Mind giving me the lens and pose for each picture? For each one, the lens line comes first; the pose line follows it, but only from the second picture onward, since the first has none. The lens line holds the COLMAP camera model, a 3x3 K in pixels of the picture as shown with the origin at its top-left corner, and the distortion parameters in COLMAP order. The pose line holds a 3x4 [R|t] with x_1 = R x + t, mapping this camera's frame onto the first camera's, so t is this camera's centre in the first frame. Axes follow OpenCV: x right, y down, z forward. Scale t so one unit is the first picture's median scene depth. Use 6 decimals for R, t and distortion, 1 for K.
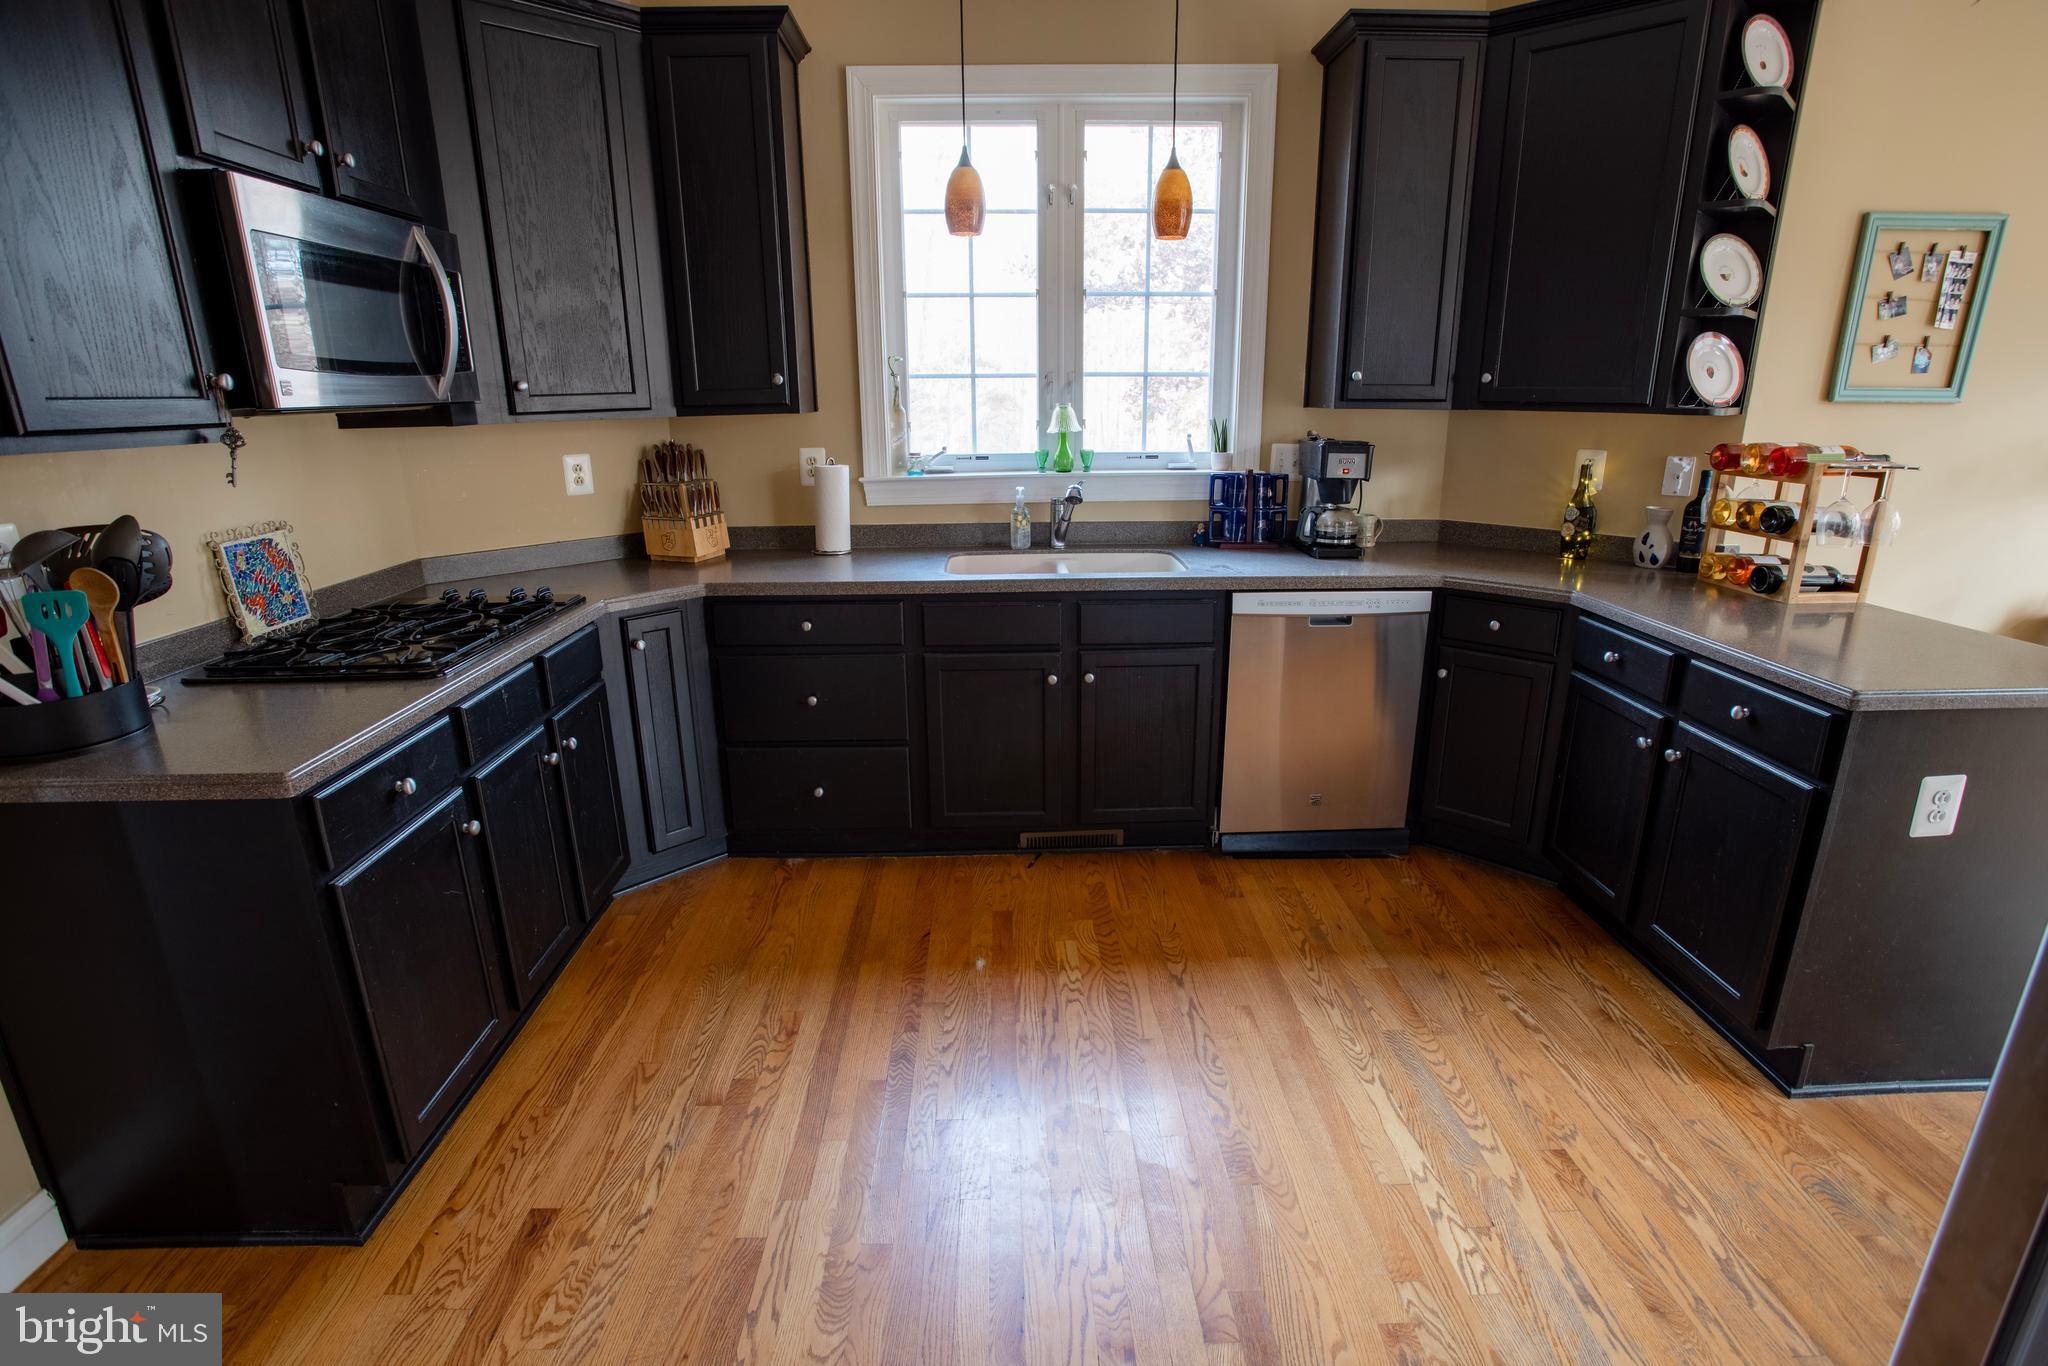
lens RADIAL K [[988.8, 0, 1024.8], [0, 988.8, 688.6], [0, 0, 1]] dist [-0.033619, 0.005737]
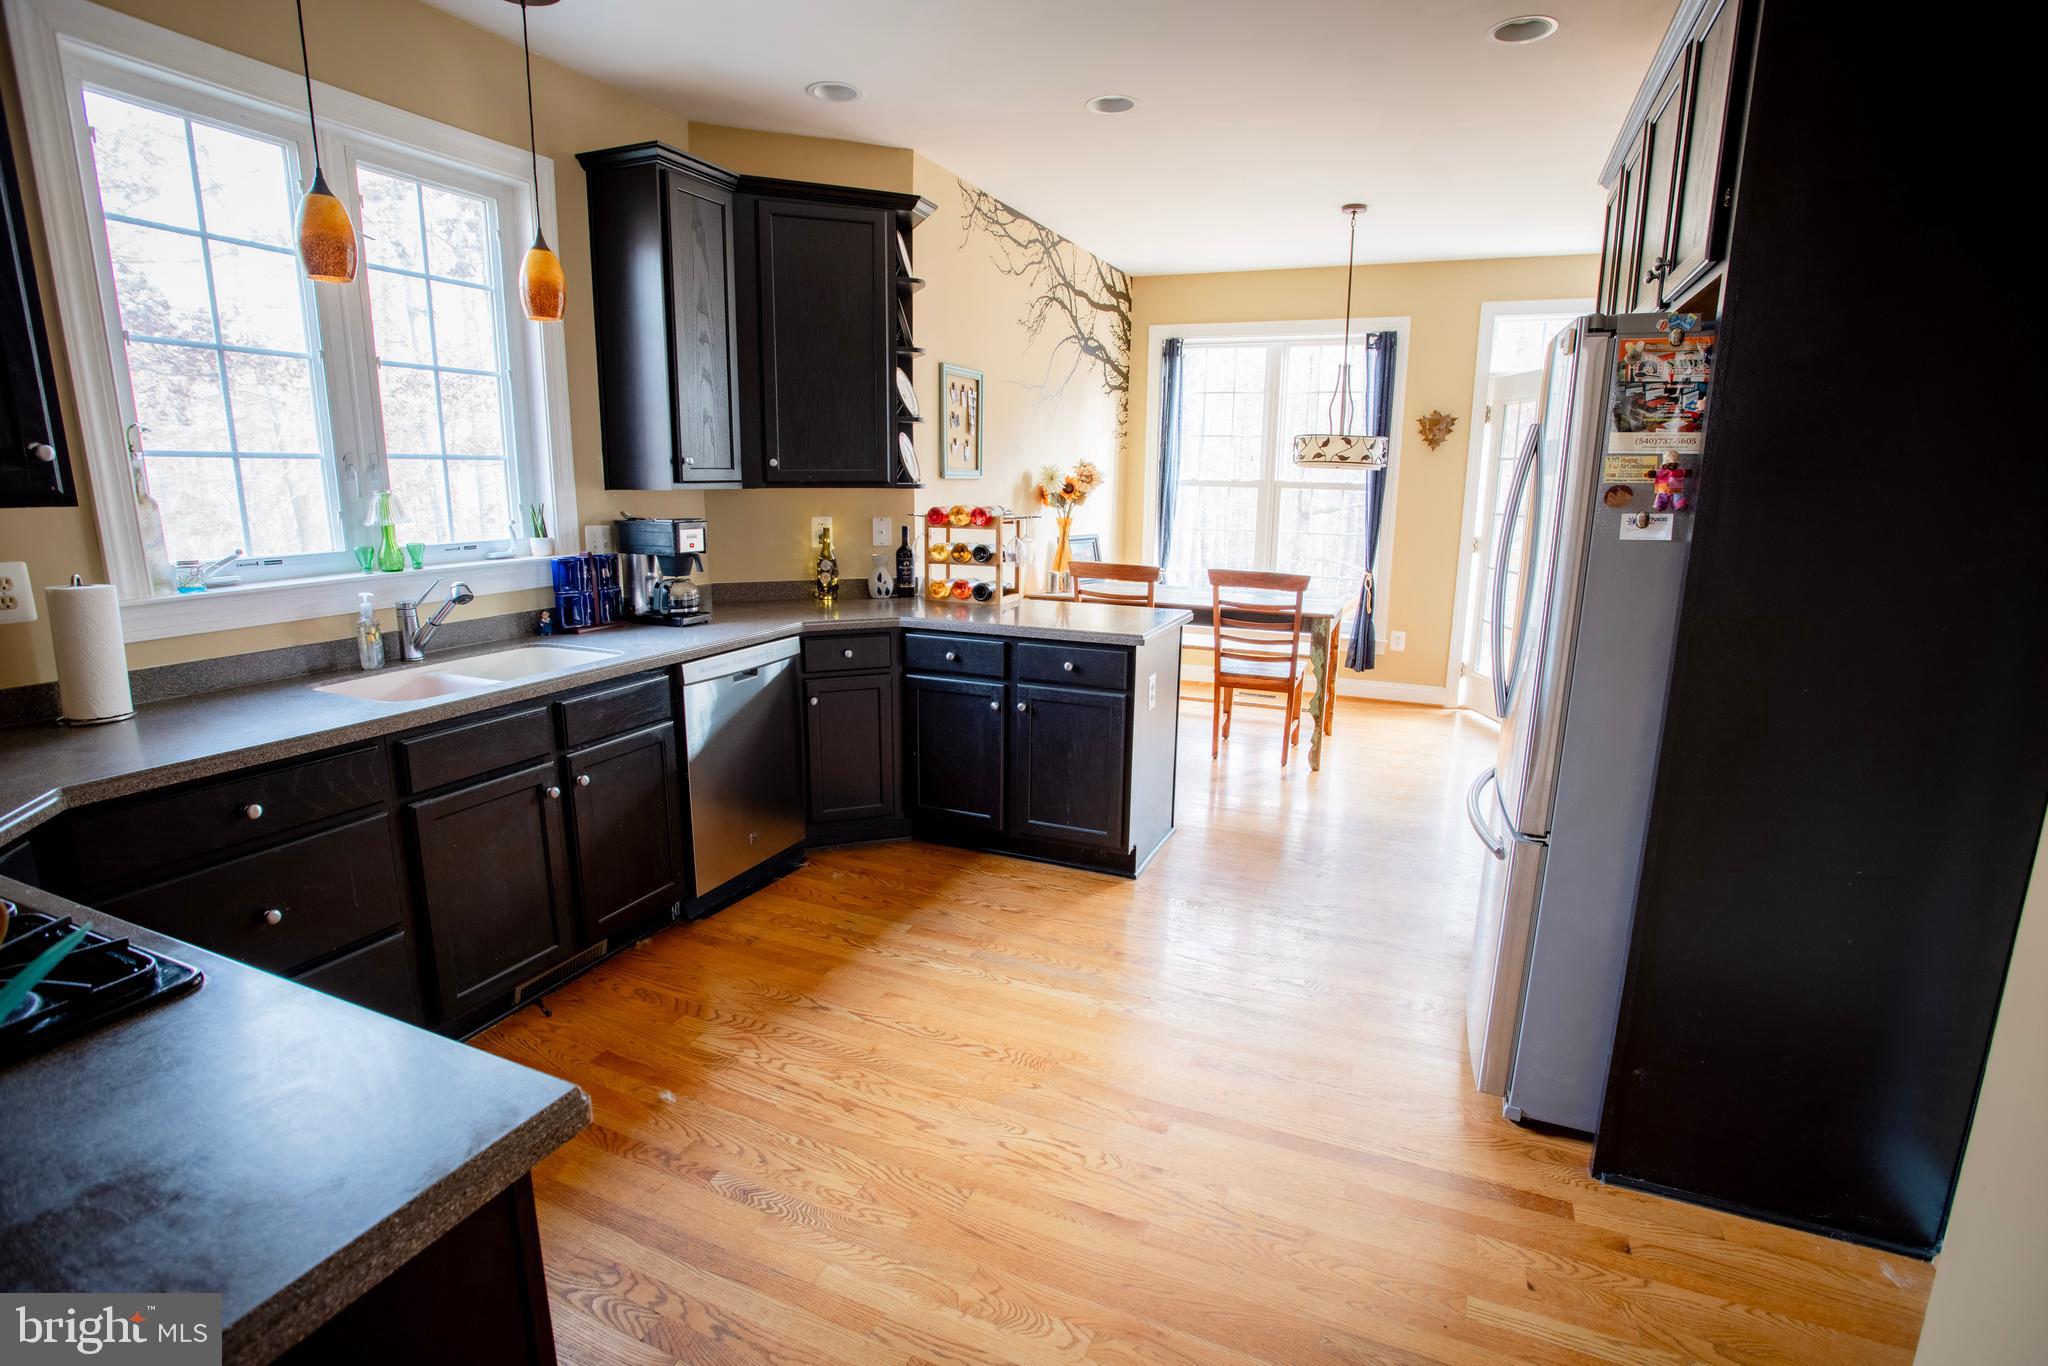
lens RADIAL K [[978.4, 0, 1017.3], [0, 978.4, 693.9], [0, 0, 1]] dist [-0.043749, 0.003623]
pose [[0.447212, -0.191207, 0.873751, -0.511765], [0.249603, 0.964753, 0.083367, -0.061225], [-0.858894, 0.180808, 0.479175, 0.196662]]
